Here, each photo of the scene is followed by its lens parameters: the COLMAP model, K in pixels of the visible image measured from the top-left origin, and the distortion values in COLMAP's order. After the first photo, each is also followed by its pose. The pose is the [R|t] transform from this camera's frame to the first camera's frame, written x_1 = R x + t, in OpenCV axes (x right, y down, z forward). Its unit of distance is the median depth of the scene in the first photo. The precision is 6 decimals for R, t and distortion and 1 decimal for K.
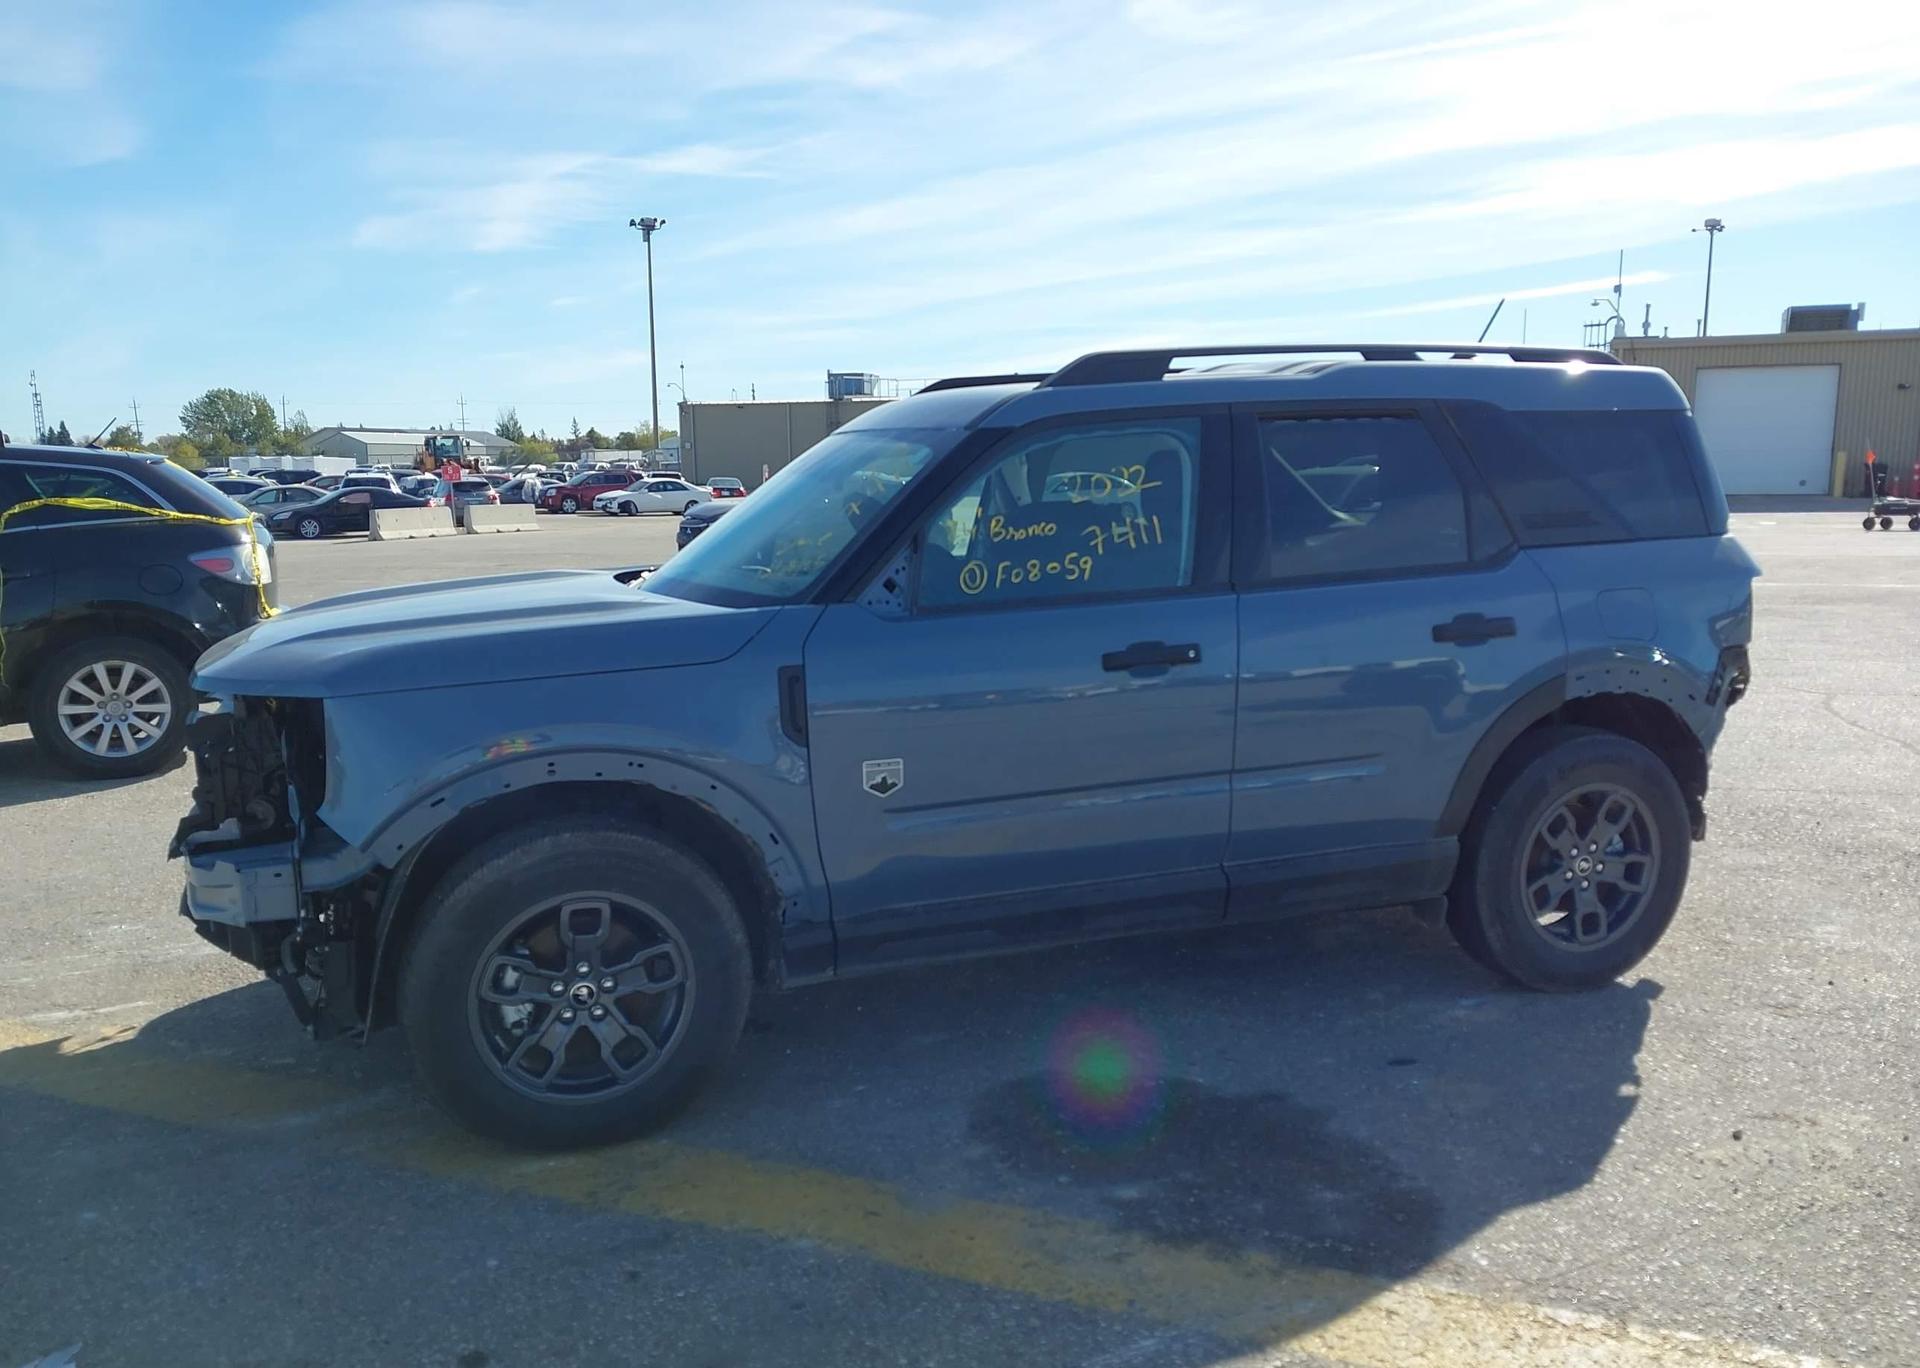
lens RADIAL K [[1493.1, 0, 960.0], [0, 1493.1, 684.0], [0, 0, 1]] dist [0.073078, -0.110232]
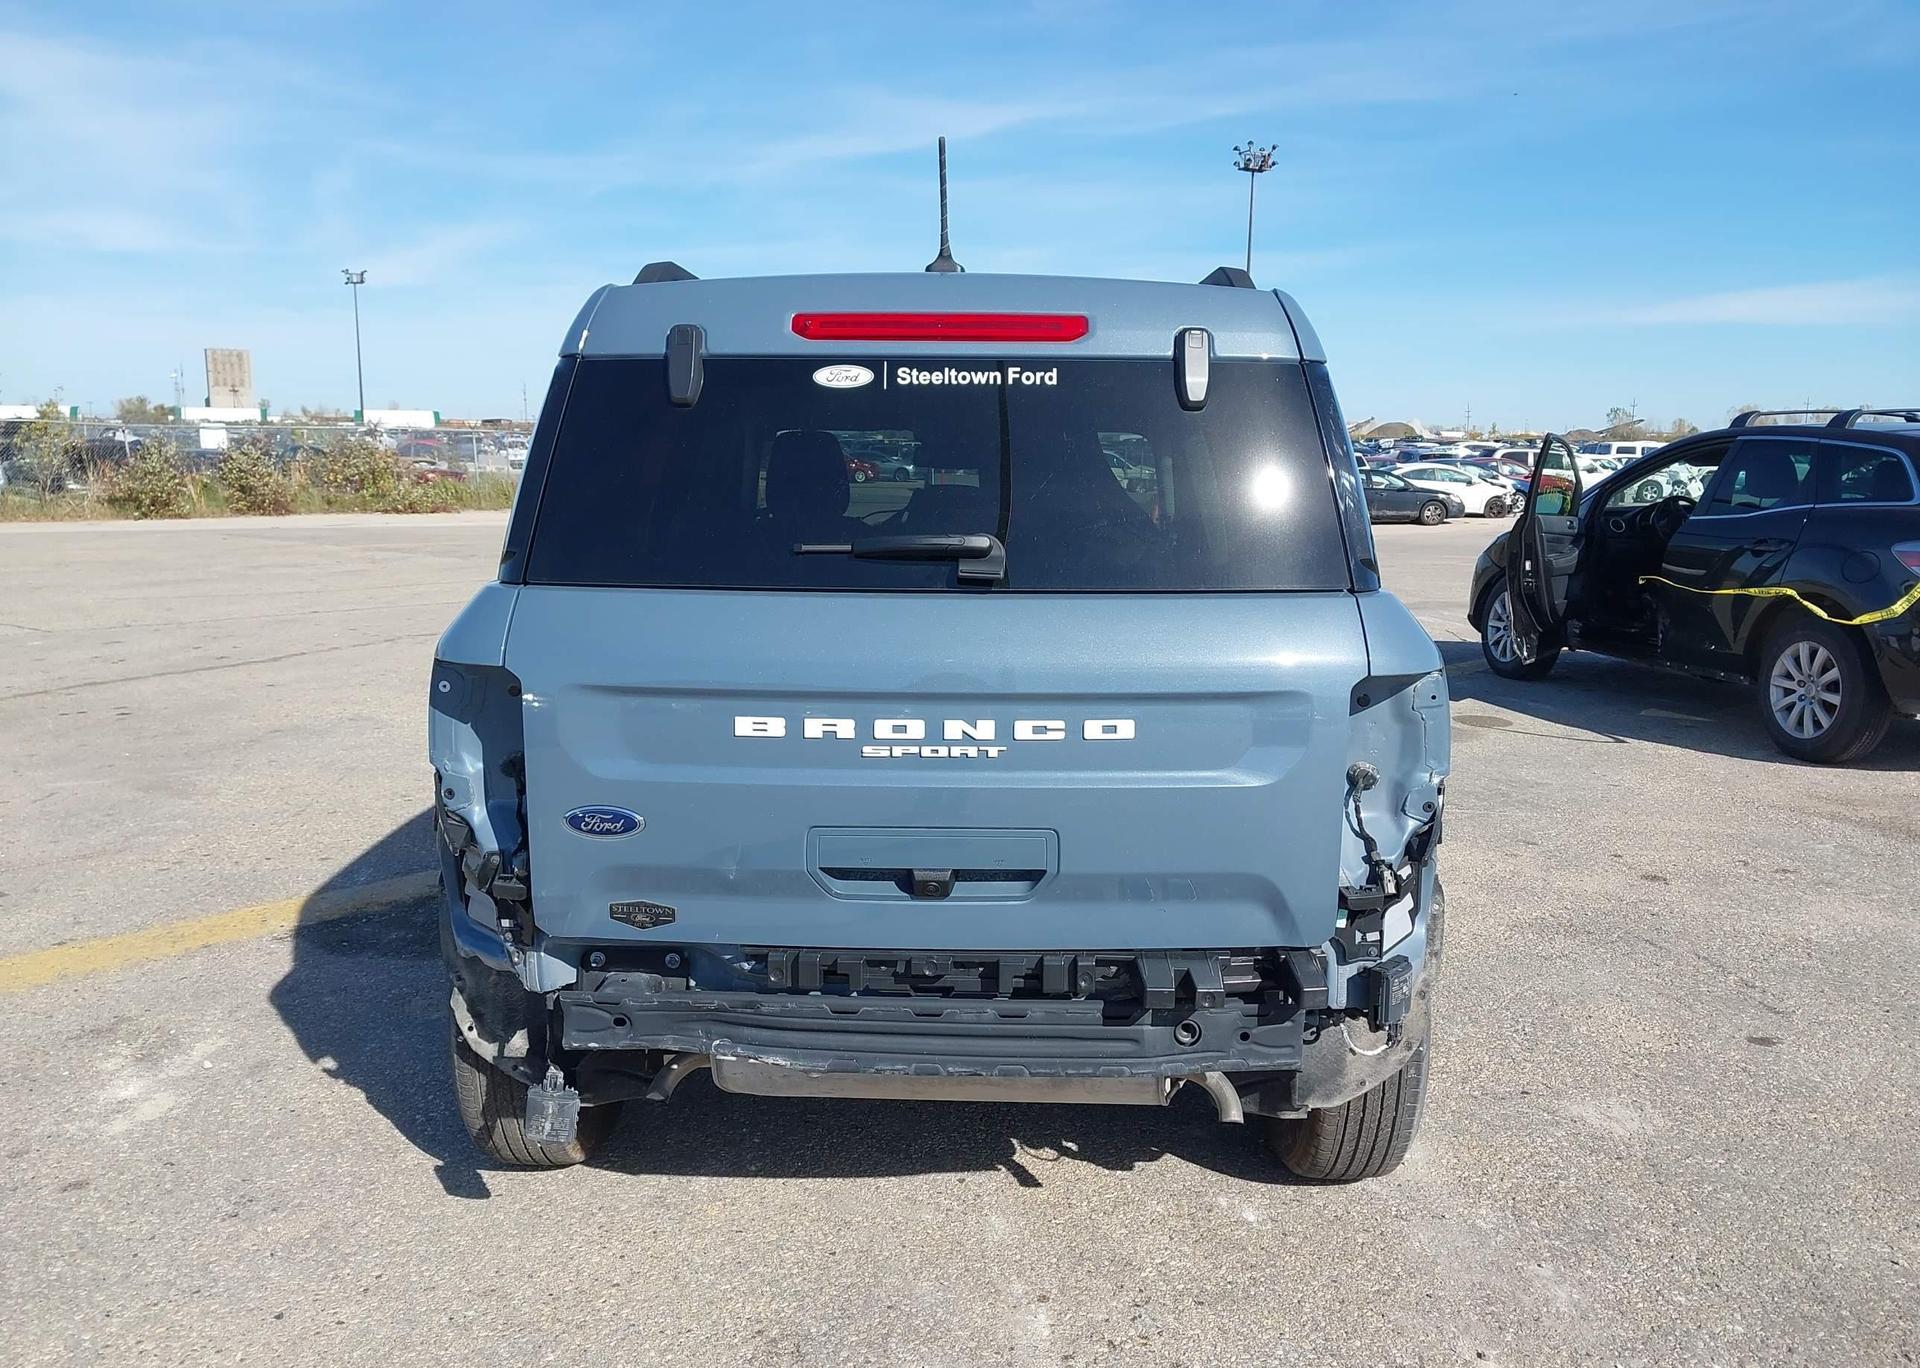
lens RADIAL K [[1550.4, 0, 959.6], [0, 1550.4, 655.0], [0, 0, 1]] dist [-0.000916, -0.001186]
pose [[-0.364203, 0.131261, -0.922023, 1.186322], [-0.141064, 0.970820, 0.193929, -0.252518], [0.920574, 0.200694, -0.335059, 1.646070]]
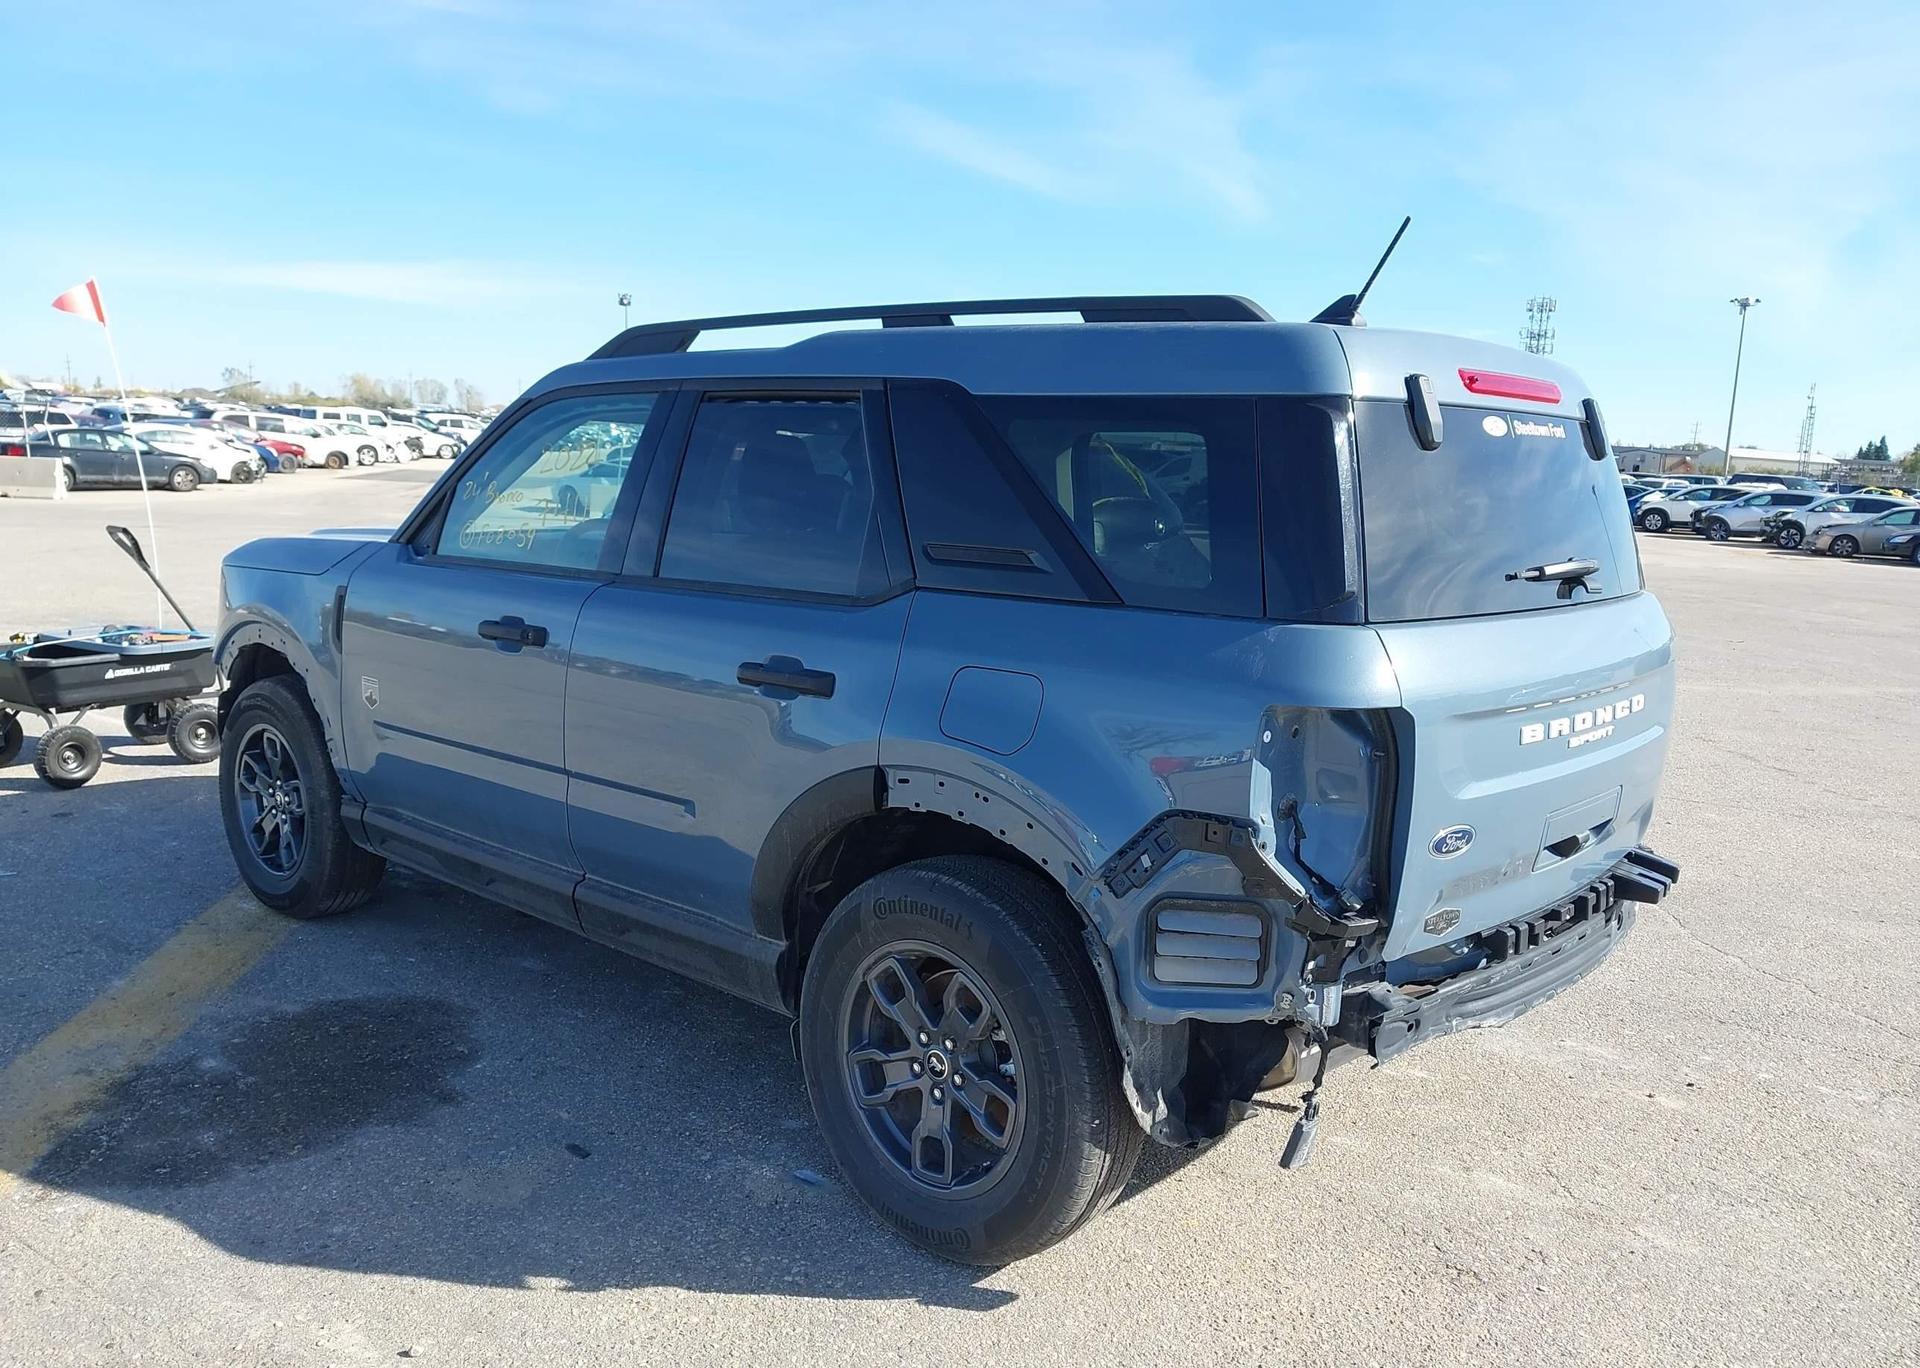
lens RADIAL K [[1508.5, 0, 949.0], [0, 1508.5, 684.5], [0, 0, 1]] dist [0.068891, -0.122669]
pose [[0.467388, 0.168138, -0.867916, 1.124493], [-0.176560, 0.979722, 0.094717, -0.129094], [0.866242, 0.108970, 0.487596, 0.754359]]
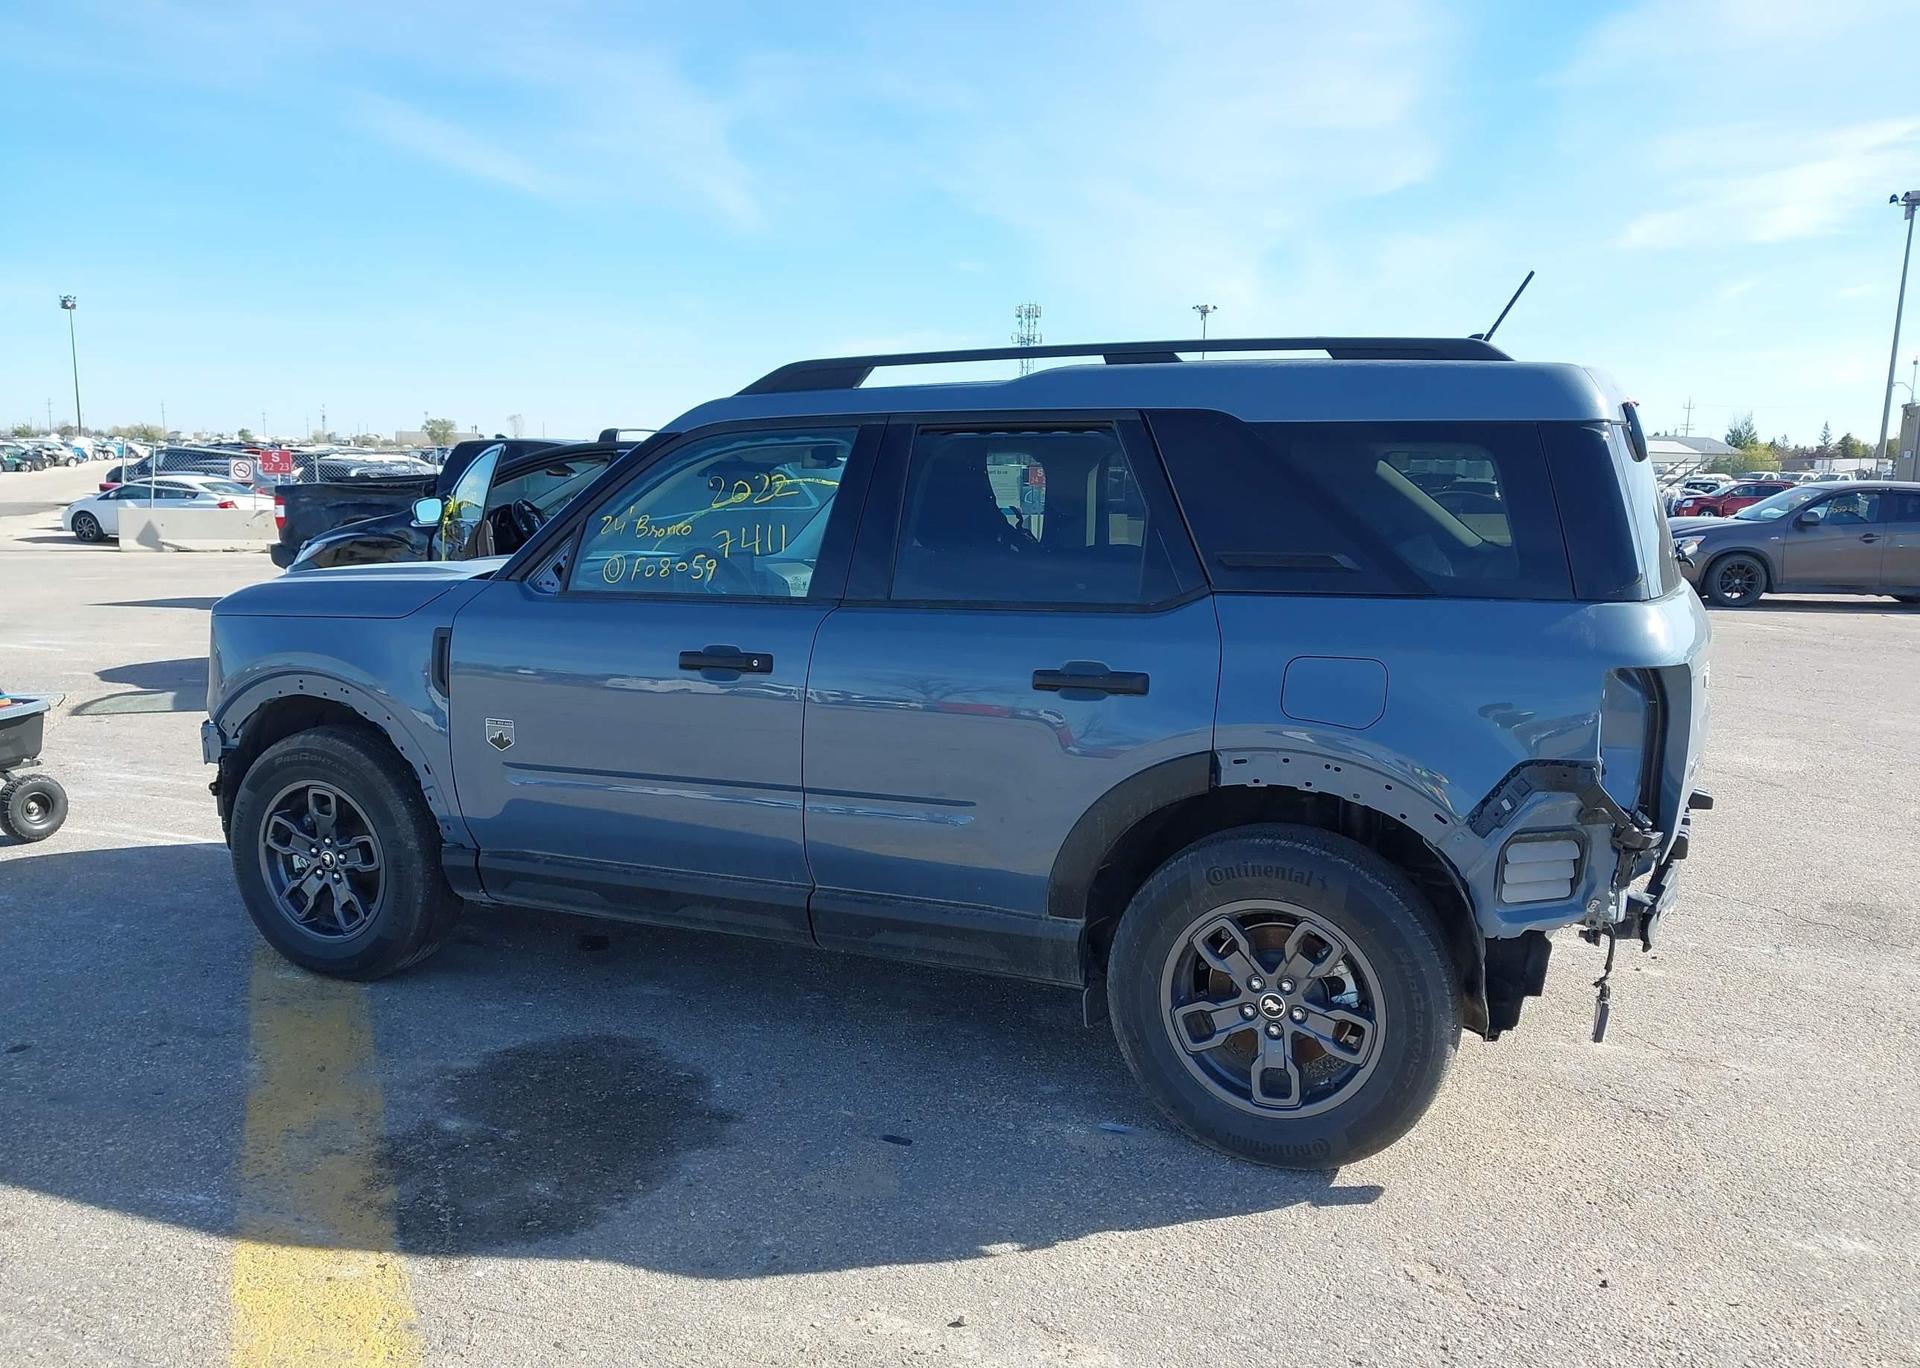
lens RADIAL K [[1508.5, 0, 949.0], [0, 1508.5, 684.5], [0, 0, 1]] dist [0.068891, -0.122669]
pose [[0.719300, 0.122505, -0.683813, 0.931255], [-0.124949, 0.991091, 0.046120, -0.068210], [0.683371, 0.052267, 0.728198, 0.352888]]
